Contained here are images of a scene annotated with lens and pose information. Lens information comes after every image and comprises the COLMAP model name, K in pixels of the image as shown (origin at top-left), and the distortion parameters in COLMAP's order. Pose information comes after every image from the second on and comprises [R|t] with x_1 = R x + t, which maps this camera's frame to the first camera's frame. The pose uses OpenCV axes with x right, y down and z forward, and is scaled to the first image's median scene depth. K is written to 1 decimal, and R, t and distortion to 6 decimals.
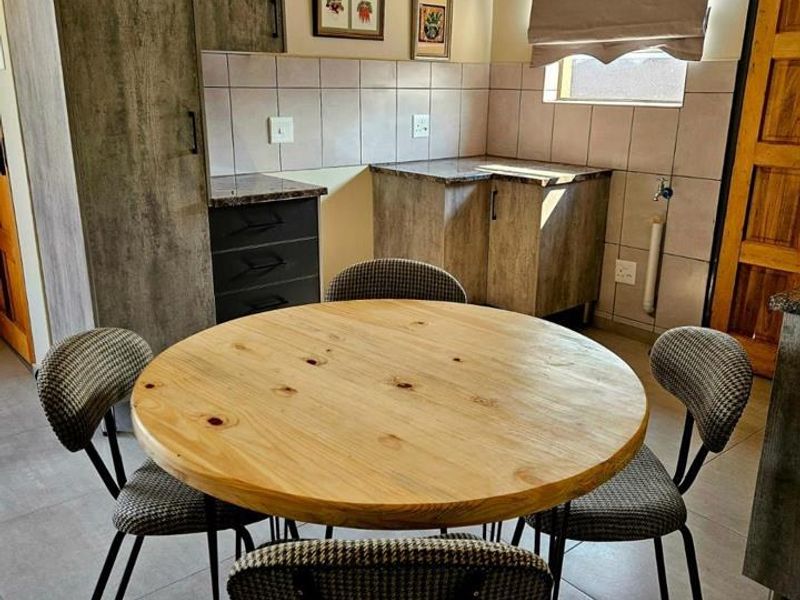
lens RADIAL K [[725.0, 0, 400.0], [0, 725.0, 300.0], [0, 0, 1]] dist [0.040705, -0.006417]
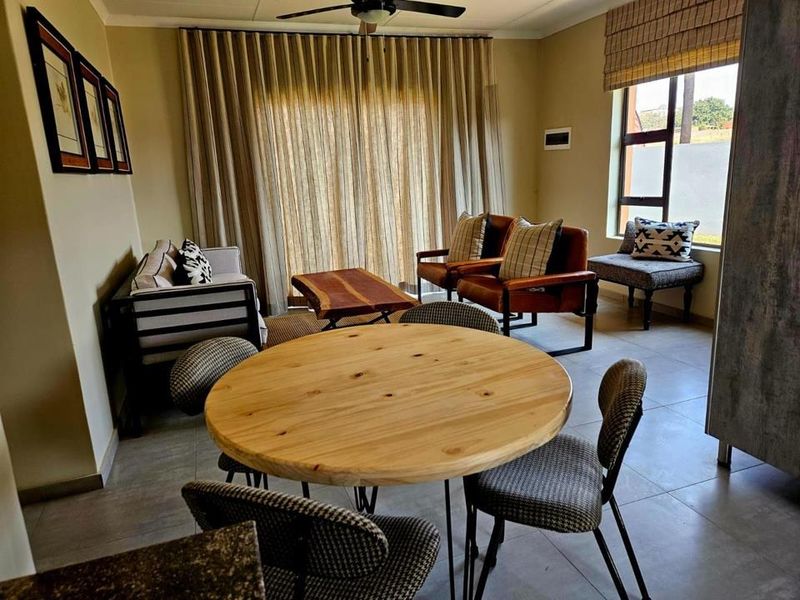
lens RADIAL K [[548.9, 0, 400.0], [0, 548.9, 300.0], [0, 0, 1]] dist [0.001684, 0.001462]
pose [[-0.360039, 0.219131, -0.906837, 0.562973], [-0.227924, 0.921909, 0.313265, -0.230488], [0.904667, 0.319477, -0.281978, 0.798774]]
